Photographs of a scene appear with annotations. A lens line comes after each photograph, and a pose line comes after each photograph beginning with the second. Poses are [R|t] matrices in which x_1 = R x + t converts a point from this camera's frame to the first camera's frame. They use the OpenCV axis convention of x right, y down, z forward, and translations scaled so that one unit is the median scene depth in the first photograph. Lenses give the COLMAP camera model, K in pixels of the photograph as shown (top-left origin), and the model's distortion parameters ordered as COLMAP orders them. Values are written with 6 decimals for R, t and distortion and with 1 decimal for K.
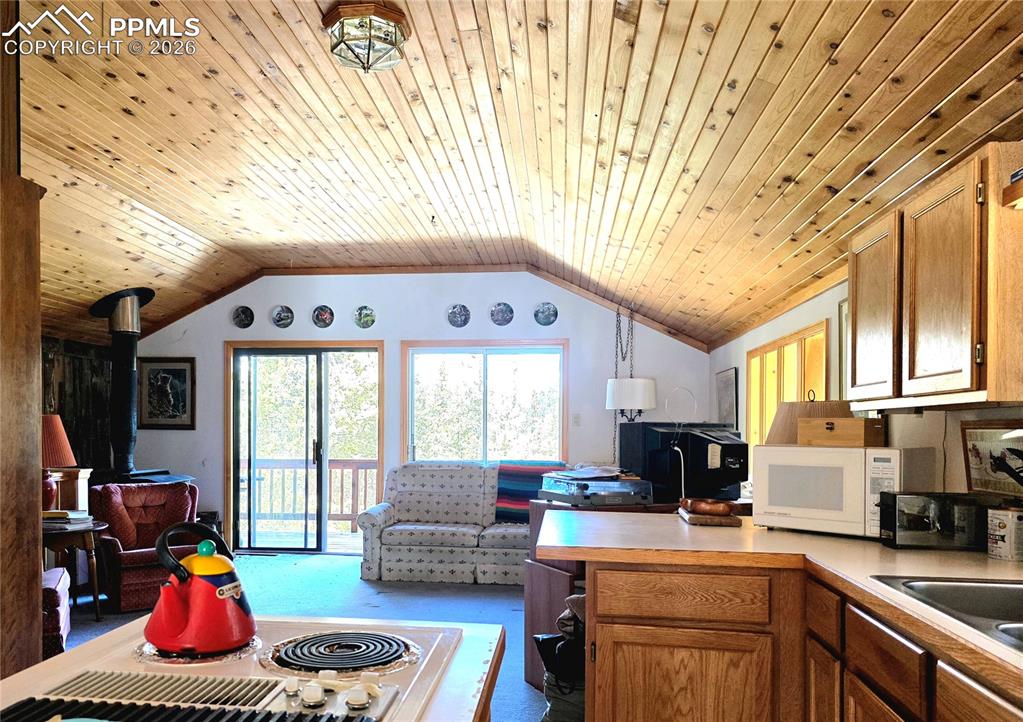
lens RADIAL K [[764.8, 0, 461.8], [0, 764.8, 426.6], [0, 0, 1]] dist [0.007609, -0.003045]
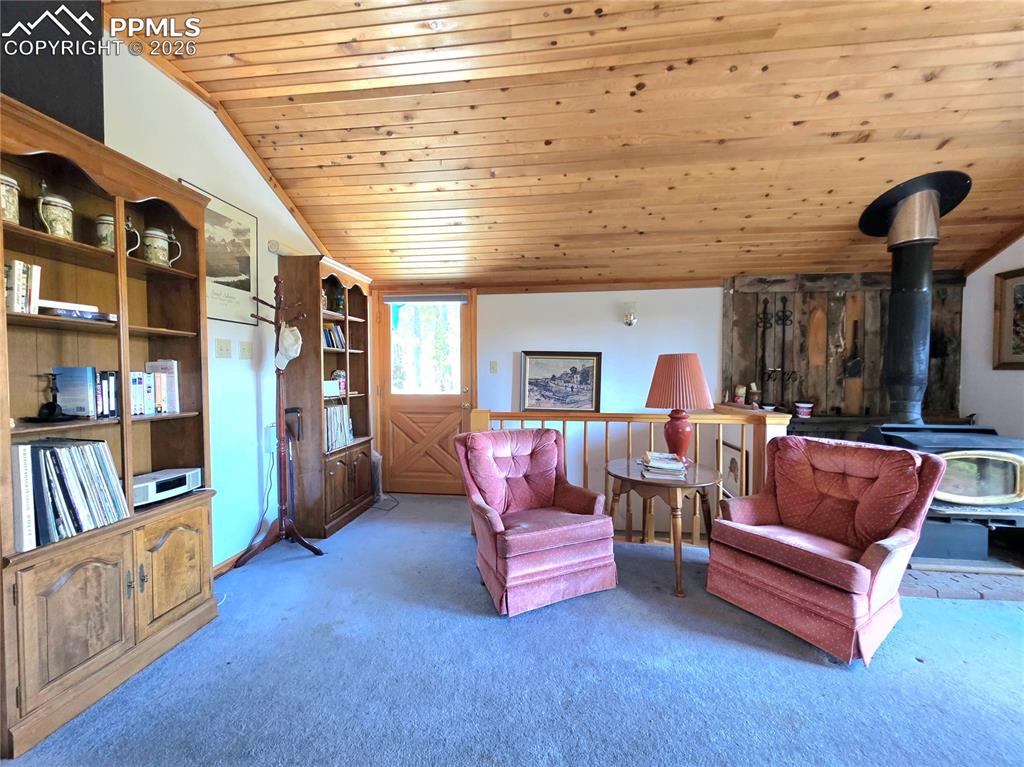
lens RADIAL K [[406.1, 0, 511.3], [0, 406.1, 383.7], [0, 0, 1]] dist [0.006237, -0.000634]
pose [[0.005892, 0.023987, -0.999695, -0.022155], [0.000401, 0.999712, 0.023990, 0.008053], [0.999983, -0.000542, 0.005881, 0.567286]]
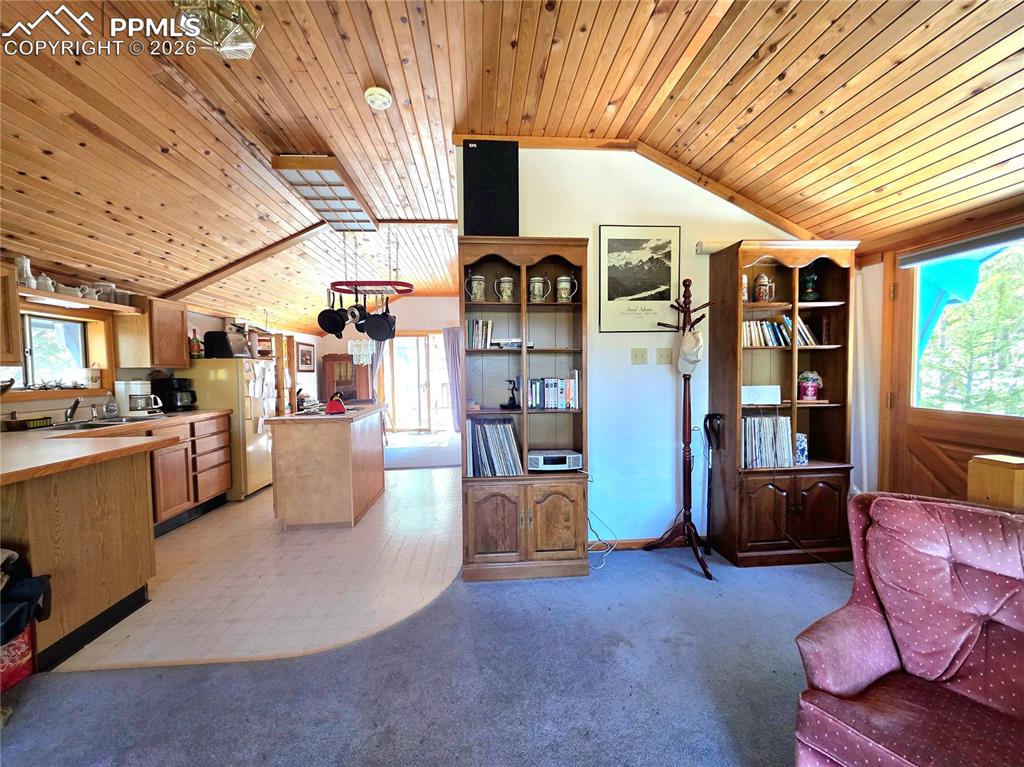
lens RADIAL K [[406.1, 0, 517.3], [0, 406.1, 384.6], [0, 0, 1]] dist [0.006237, -0.000634]
pose [[-0.975612, 0.019049, -0.218674, -0.167139], [0.010590, 0.999152, 0.039792, -0.002986], [0.219247, 0.036505, -0.974986, 0.685762]]
